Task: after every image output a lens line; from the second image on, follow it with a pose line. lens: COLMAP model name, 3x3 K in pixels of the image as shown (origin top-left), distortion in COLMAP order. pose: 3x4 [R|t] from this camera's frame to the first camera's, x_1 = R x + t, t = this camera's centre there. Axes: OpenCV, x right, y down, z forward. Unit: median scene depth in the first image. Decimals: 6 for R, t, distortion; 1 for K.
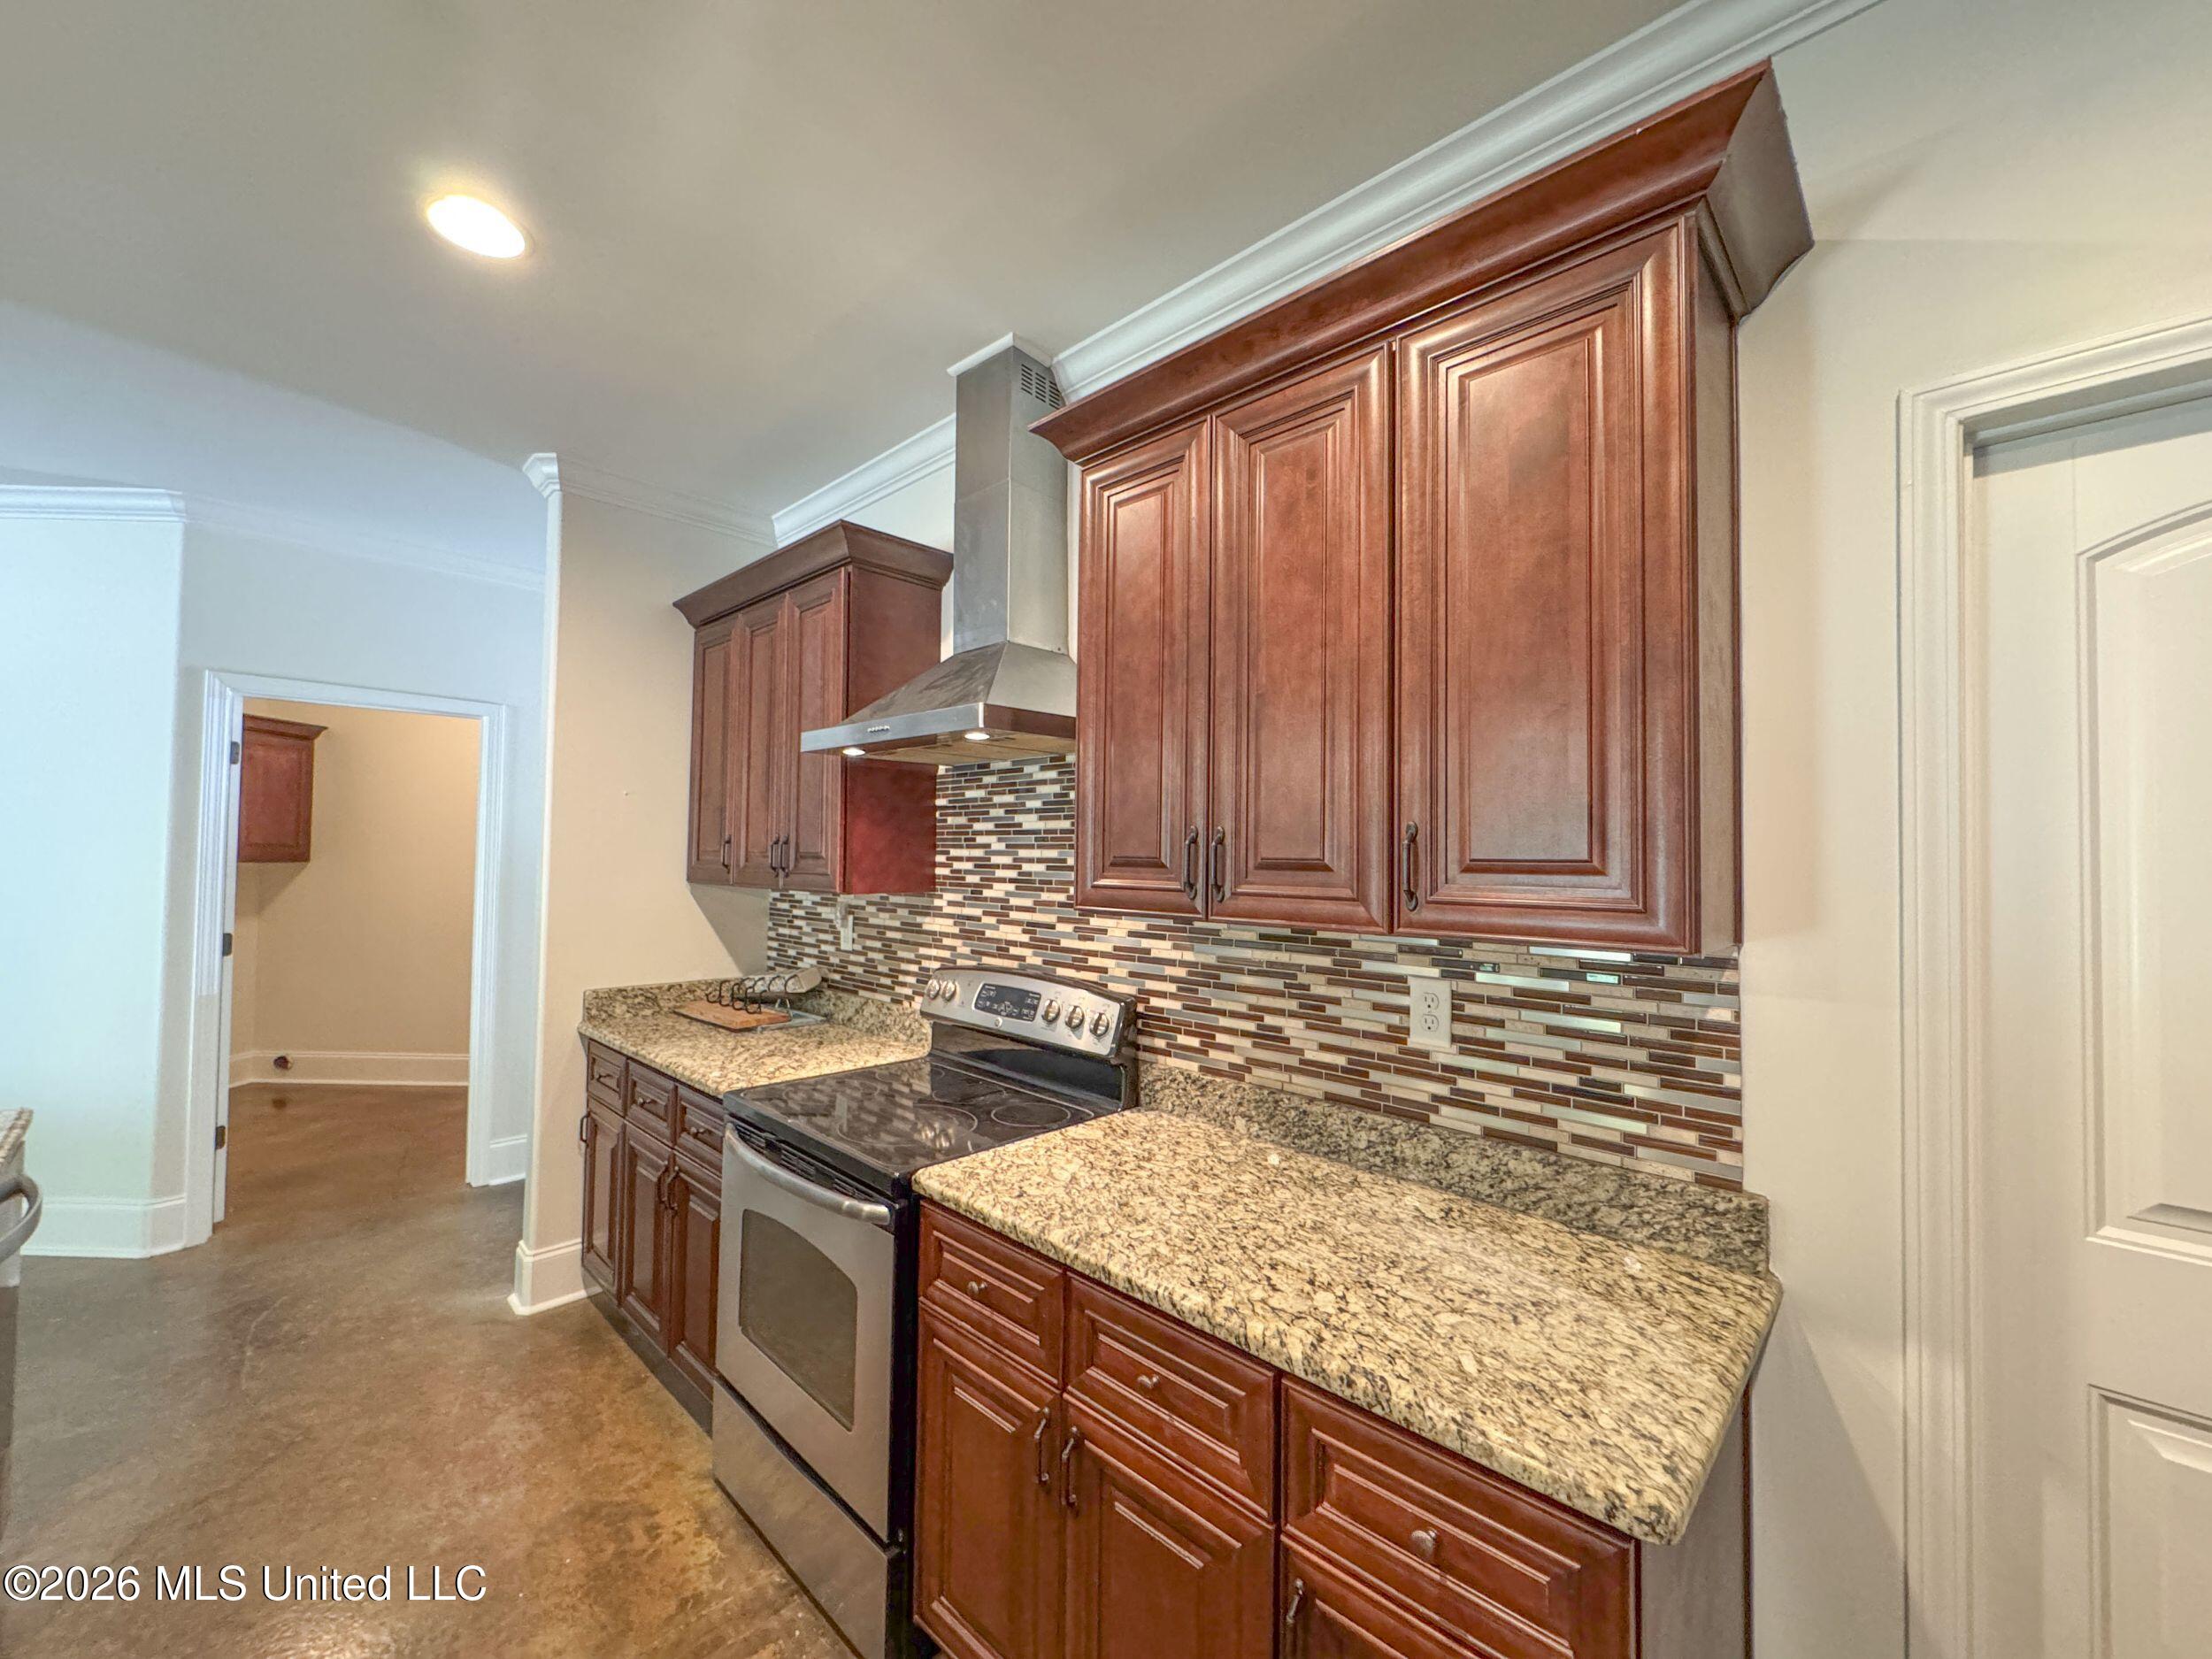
lens RADIAL K [[883.5, 0, 1106.0], [0, 883.5, 829.5], [0, 0, 1]] dist [-0.003181, -0.000238]
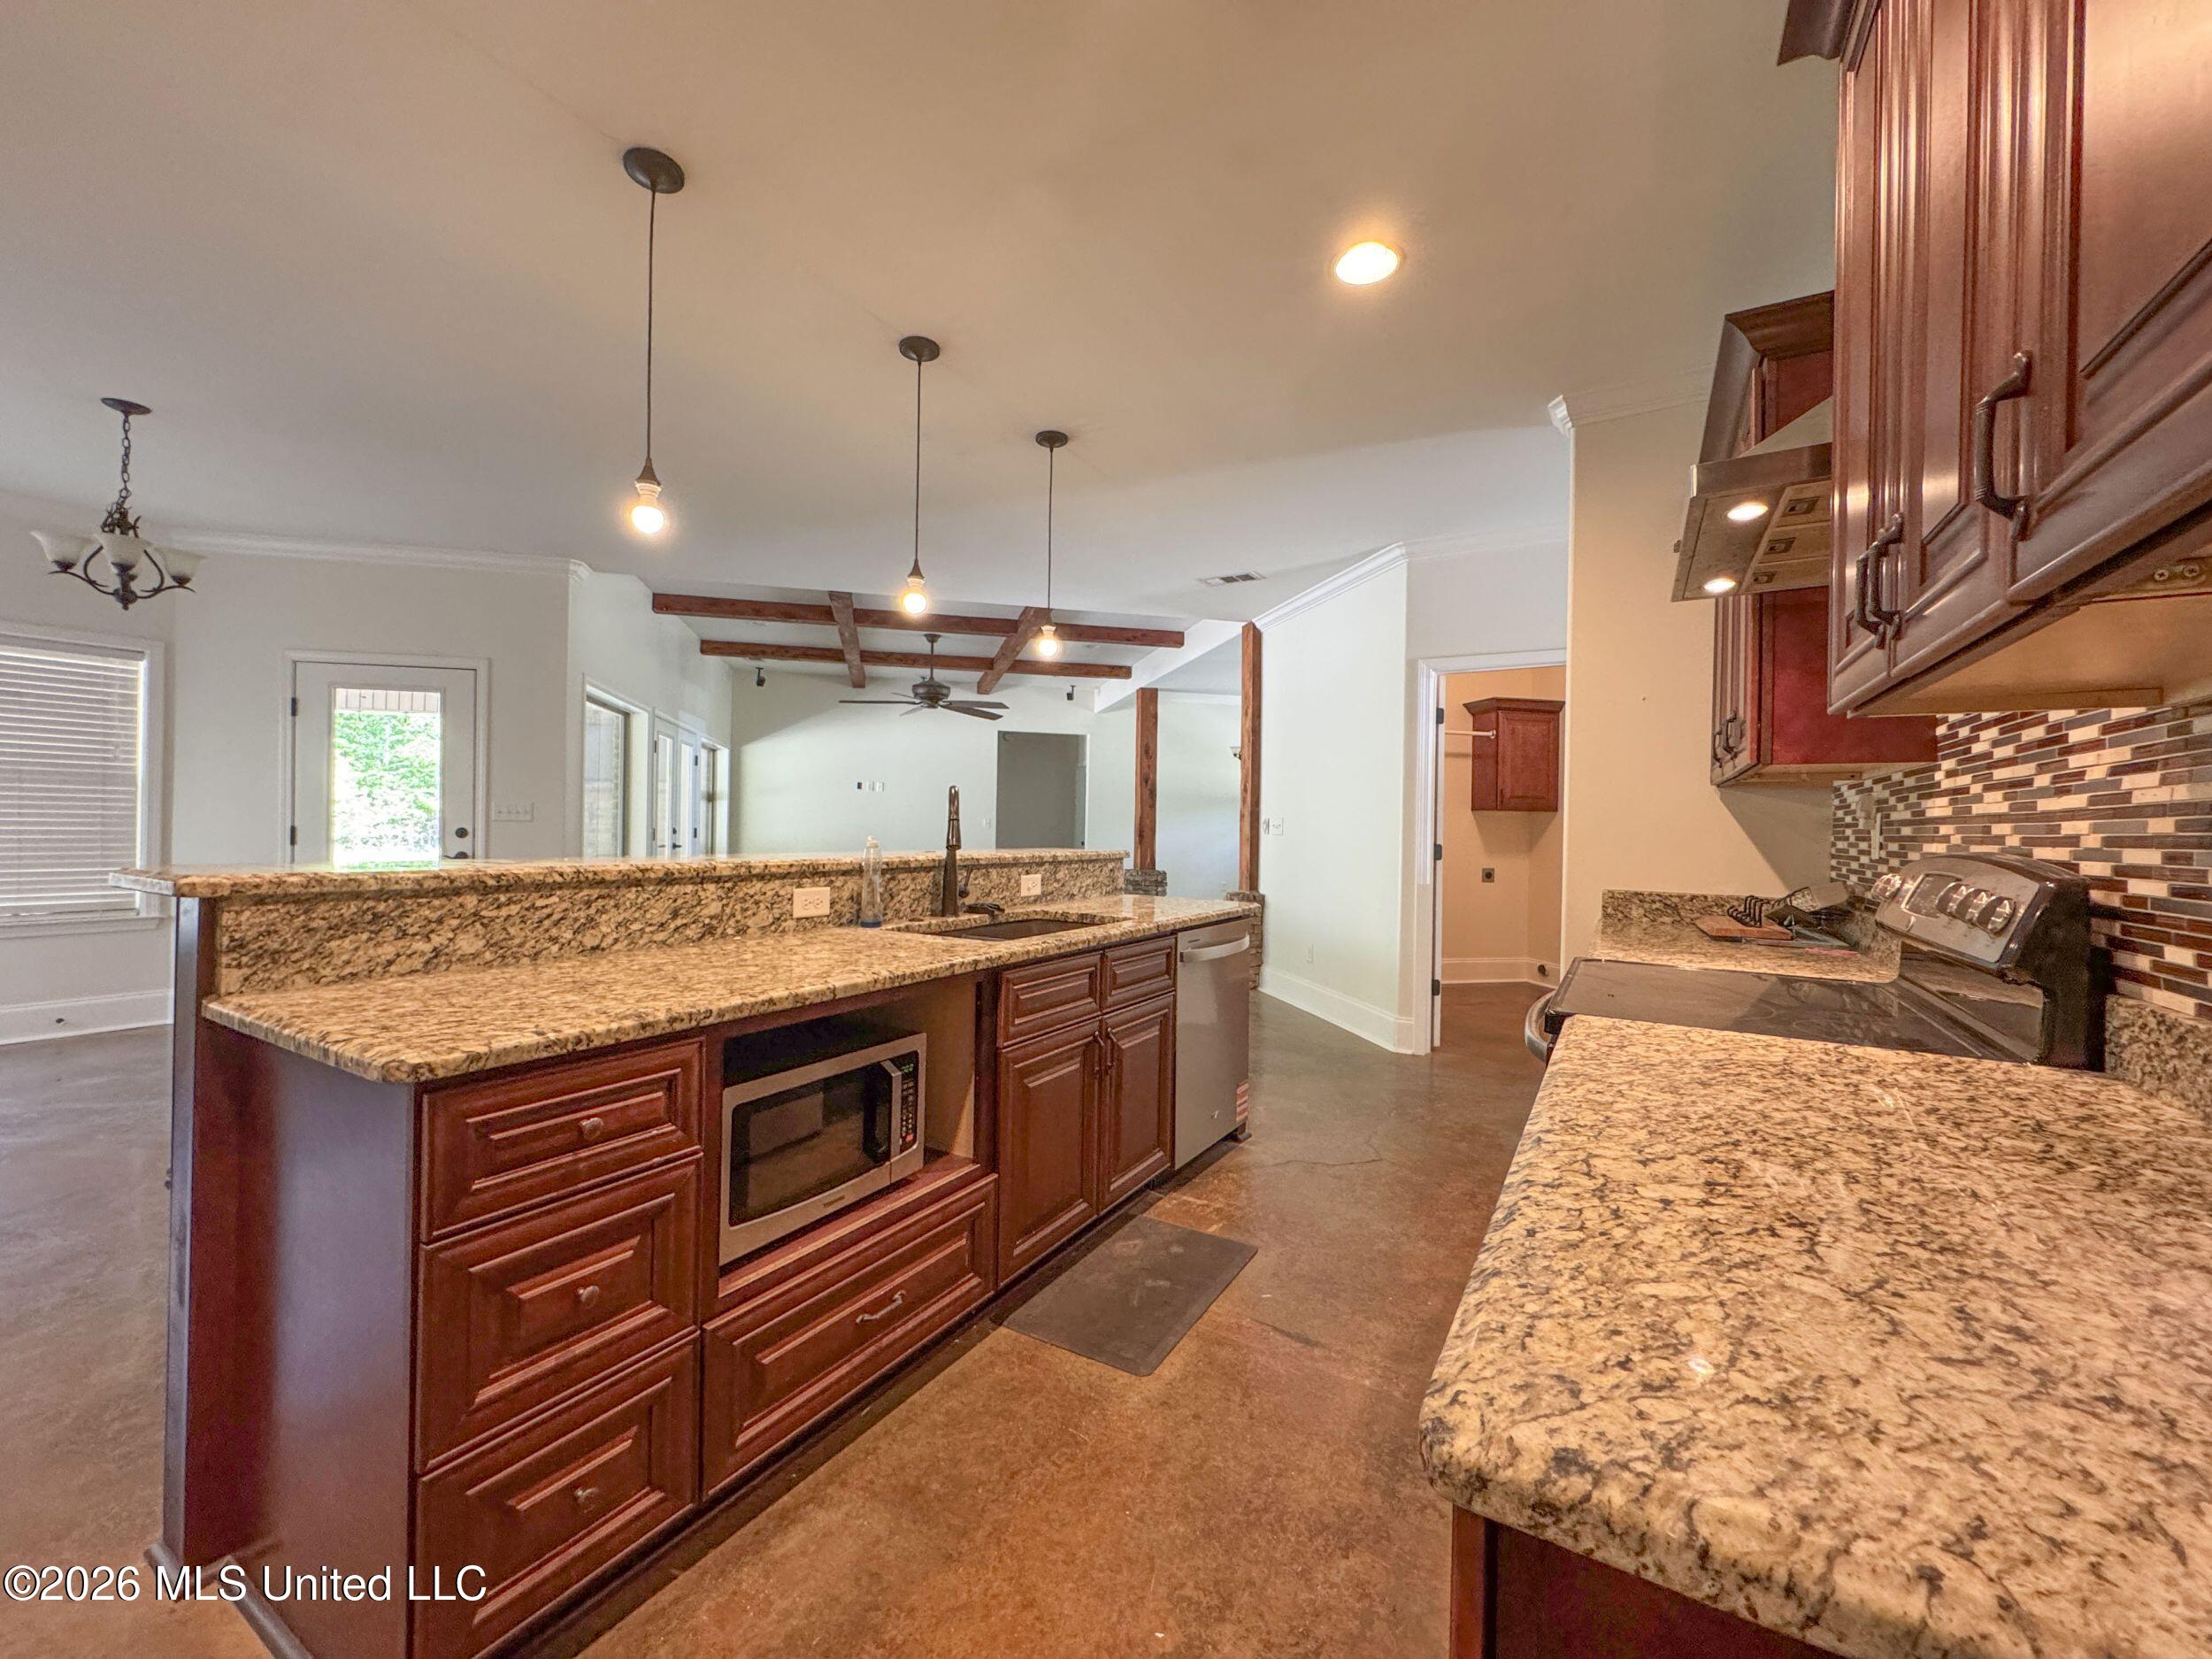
lens RADIAL K [[883.5, 0, 1106.0], [0, 883.5, 829.5], [0, 0, 1]] dist [-0.003181, -0.000238]
pose [[0.229527, -0.006058, -0.973284, 0.447253], [0.014209, 0.999895, -0.002873, 0.156082], [0.973199, -0.013170, 0.229589, 0.266853]]
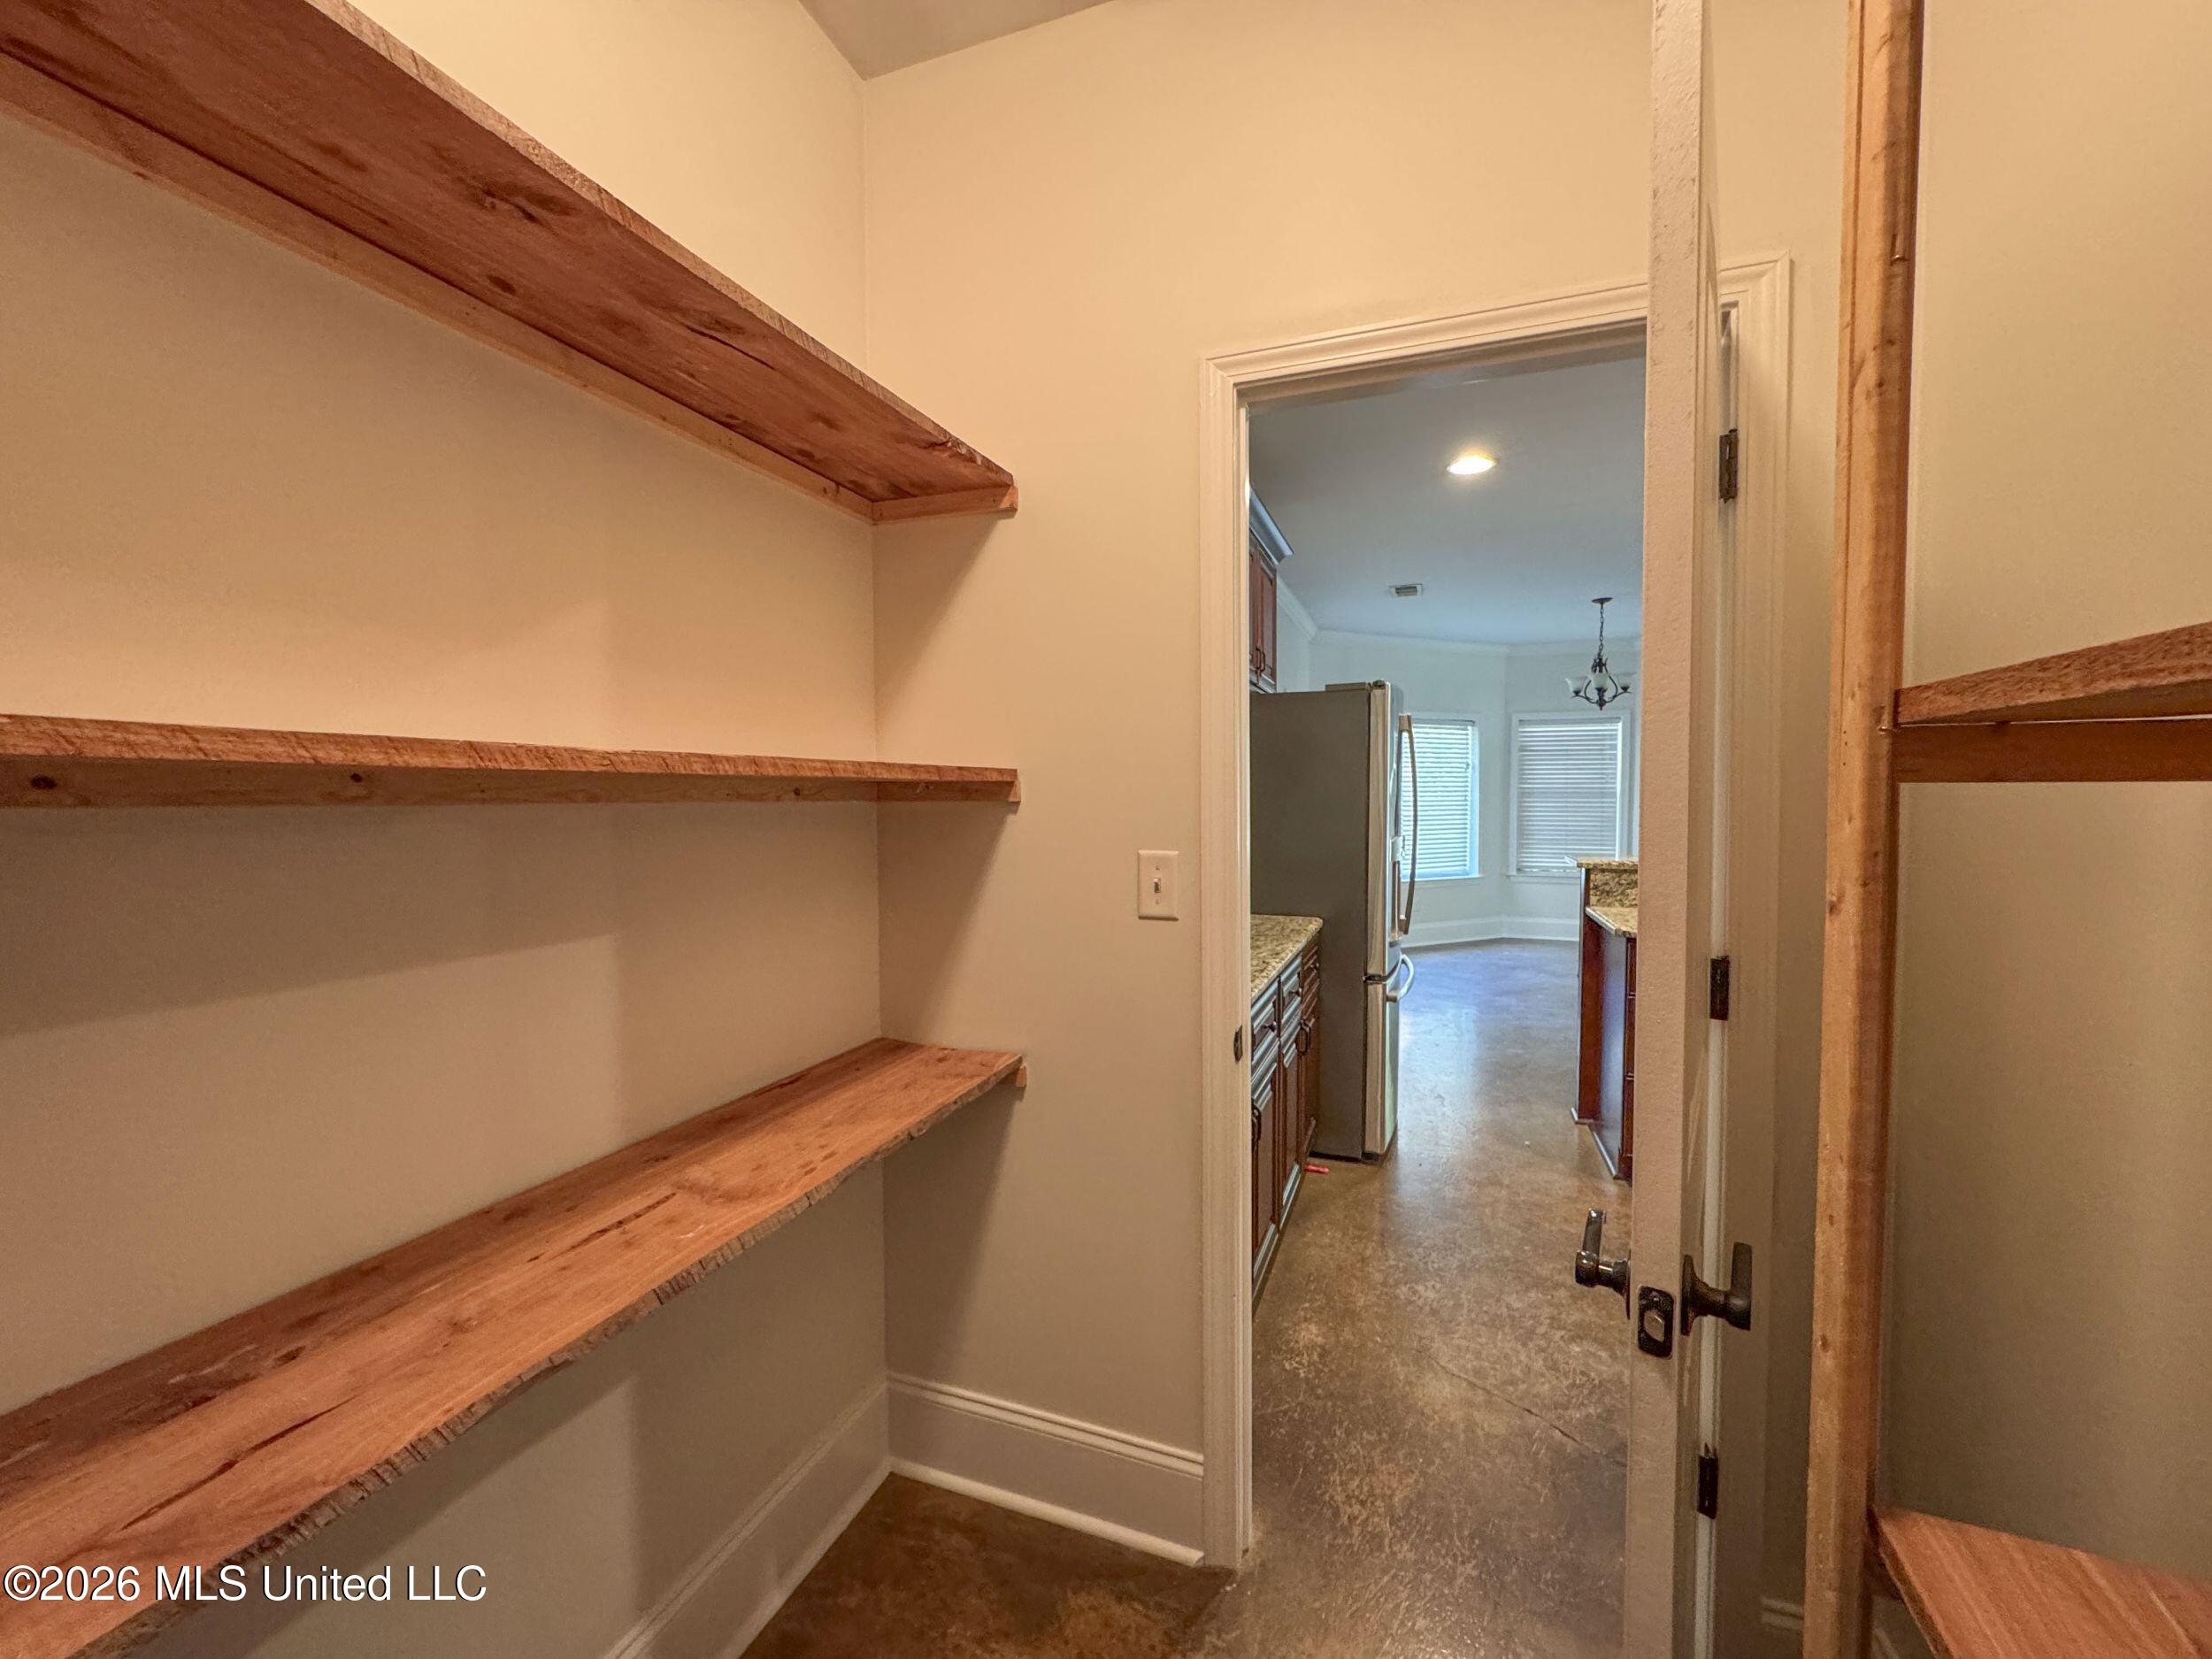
lens RADIAL K [[883.5, 0, 1106.0], [0, 883.5, 829.5], [0, 0, 1]] dist [-0.003181, -0.000238]
pose [[-0.916922, 0.006312, -0.399016, 1.231761], [0.004374, 0.999974, 0.005769, 0.103972], [0.399042, 0.003544, -0.916926, 0.991699]]
